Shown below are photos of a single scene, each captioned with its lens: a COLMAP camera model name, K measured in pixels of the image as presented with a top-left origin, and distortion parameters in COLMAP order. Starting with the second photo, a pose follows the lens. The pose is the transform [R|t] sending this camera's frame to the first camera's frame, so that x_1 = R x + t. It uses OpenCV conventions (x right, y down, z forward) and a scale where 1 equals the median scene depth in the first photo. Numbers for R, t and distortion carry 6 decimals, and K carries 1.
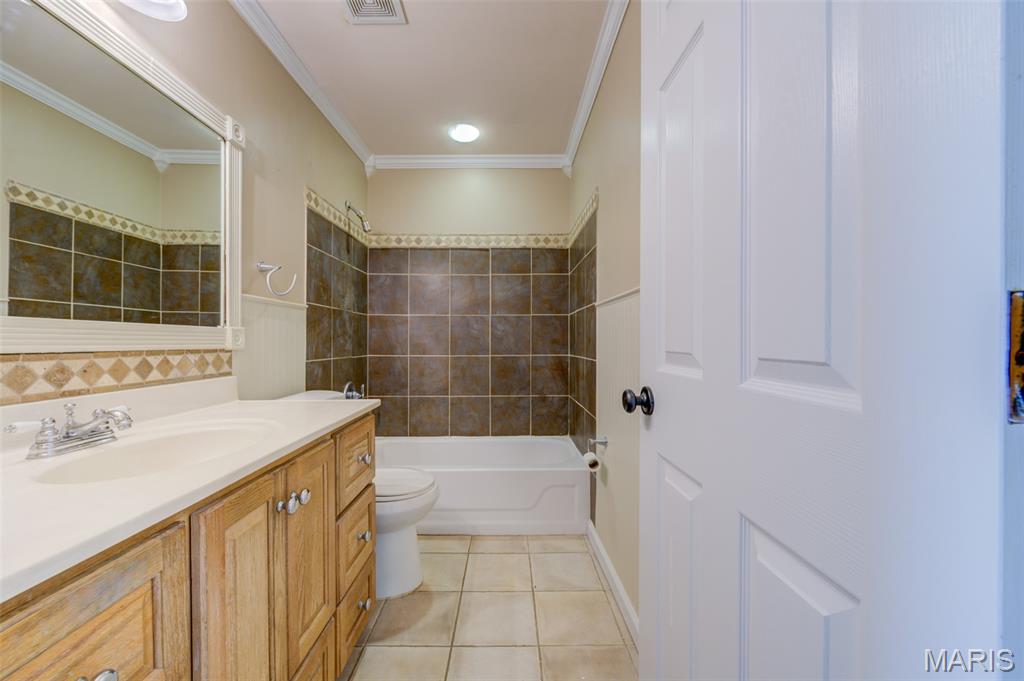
lens RADIAL K [[401.3, 0, 506.7], [0, 401.3, 329.7], [0, 0, 1]] dist [0.007480, -0.002734]
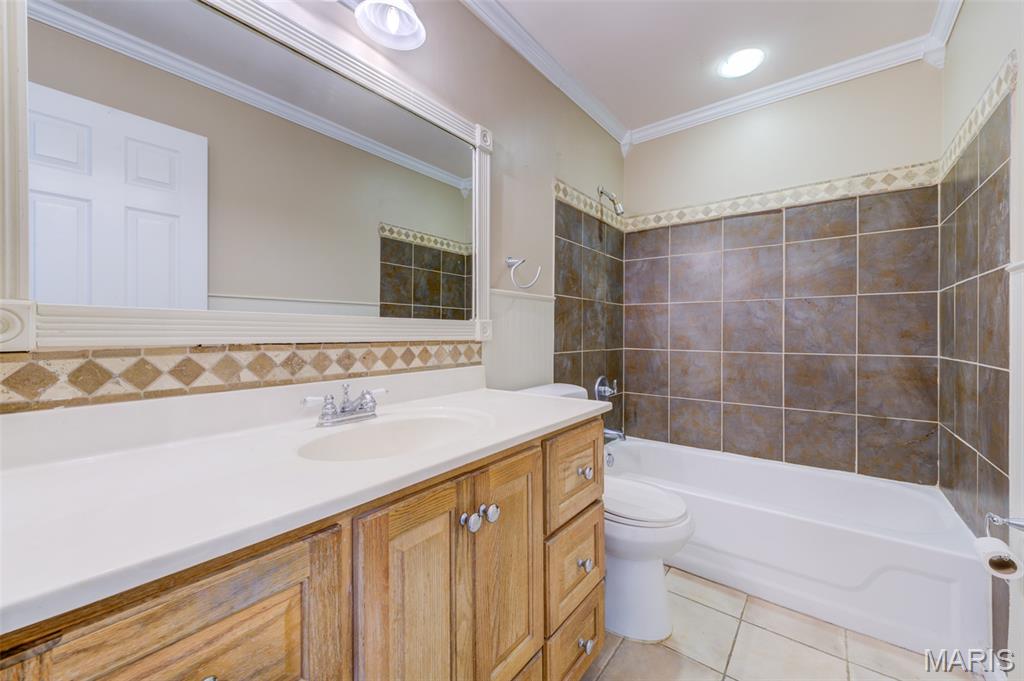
lens RADIAL K [[401.3, 0, 506.7], [0, 401.3, 329.7], [0, 0, 1]] dist [0.007480, -0.002734]
pose [[0.784863, -0.002493, -0.619664, 0.026919], [0.015592, 0.999755, 0.015727, 0.002325], [0.619473, -0.022005, 0.784710, 0.150921]]
